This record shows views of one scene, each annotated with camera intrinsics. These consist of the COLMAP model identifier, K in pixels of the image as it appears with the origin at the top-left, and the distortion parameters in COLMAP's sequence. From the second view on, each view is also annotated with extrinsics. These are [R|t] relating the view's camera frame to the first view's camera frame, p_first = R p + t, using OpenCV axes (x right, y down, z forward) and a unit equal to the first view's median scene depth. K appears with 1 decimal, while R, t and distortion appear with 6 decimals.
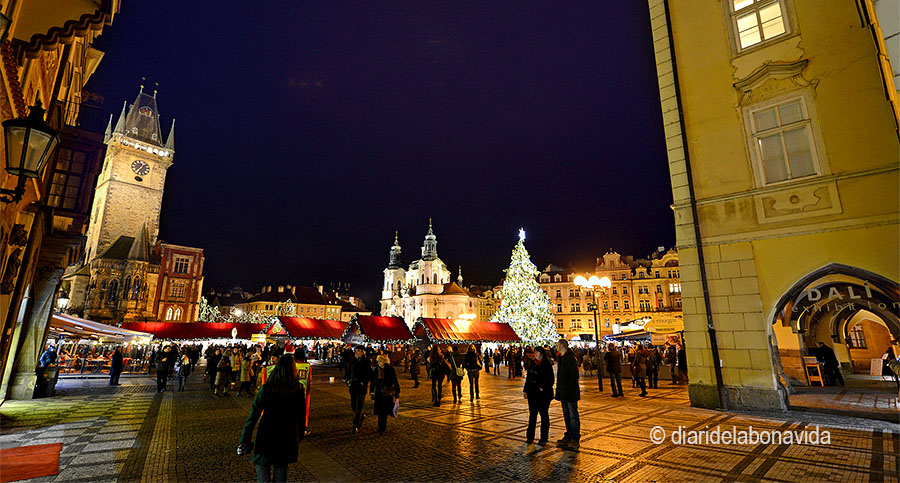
lens RADIAL K [[418.7, 0, 450.1], [0, 418.7, 240.5], [0, 0, 1]] dist [0.002077, 0.000009]
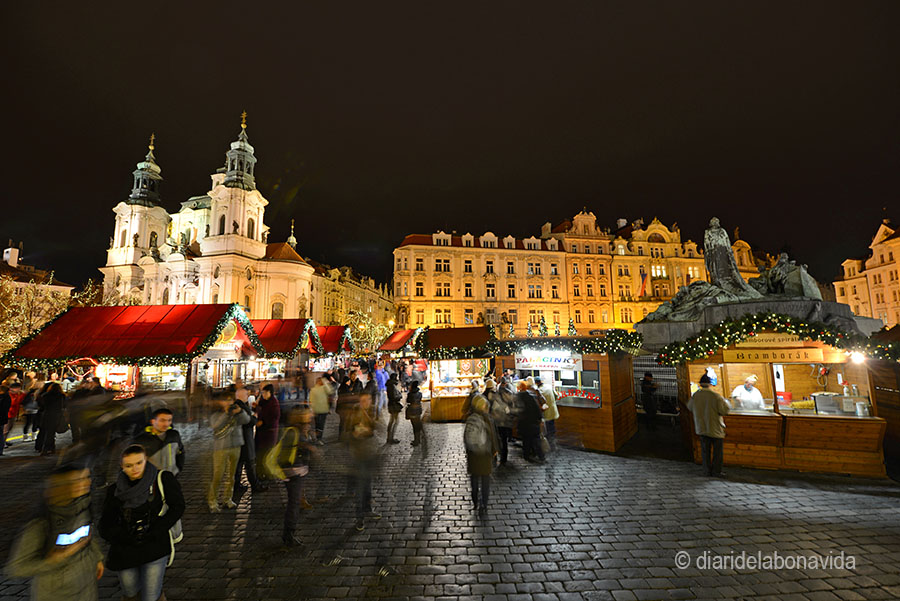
lens RADIAL K [[365.0, 0, 449.4], [0, 365.0, 301.5], [0, 0, 1]] dist [-0.022927, -0.000505]
pose [[0.813209, 0.055890, 0.579282, -0.086421], [-0.119227, 0.990265, 0.071830, 0.116297], [-0.569629, -0.127479, 0.811956, 0.488214]]
